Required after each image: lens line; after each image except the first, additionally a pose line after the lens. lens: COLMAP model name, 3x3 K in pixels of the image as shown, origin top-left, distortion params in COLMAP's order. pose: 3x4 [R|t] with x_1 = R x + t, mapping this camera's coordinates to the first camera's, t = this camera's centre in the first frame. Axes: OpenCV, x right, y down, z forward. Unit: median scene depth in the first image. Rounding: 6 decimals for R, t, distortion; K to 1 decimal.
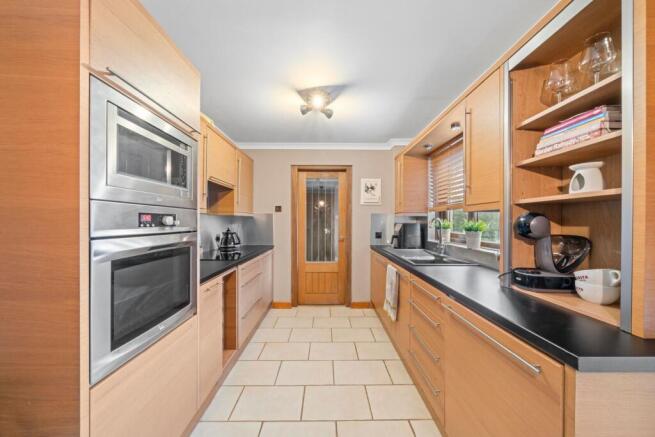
lens RADIAL K [[225.0, 0, 329.8], [0, 225.0, 221.8], [0, 0, 1]] dist [0.000537, 0.000094]
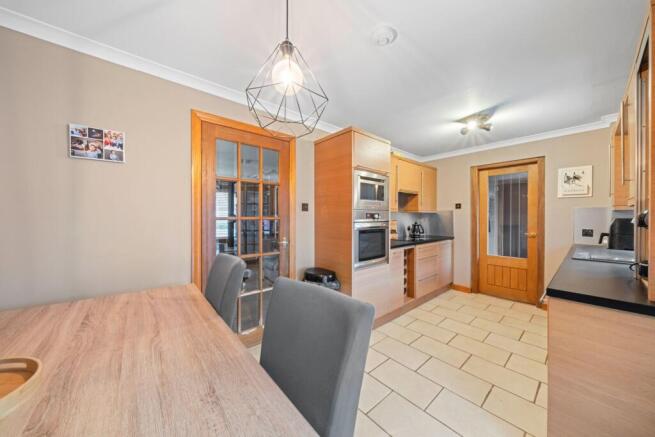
lens RADIAL K [[225.0, 0, 329.8], [0, 225.0, 221.8], [0, 0, 1]] dist [0.000537, 0.000094]
pose [[0.644529, 0.014966, -0.764433, 0.278526], [-0.000092, 0.999810, 0.019496, 0.002565], [0.764580, -0.012496, 0.644408, -0.319322]]
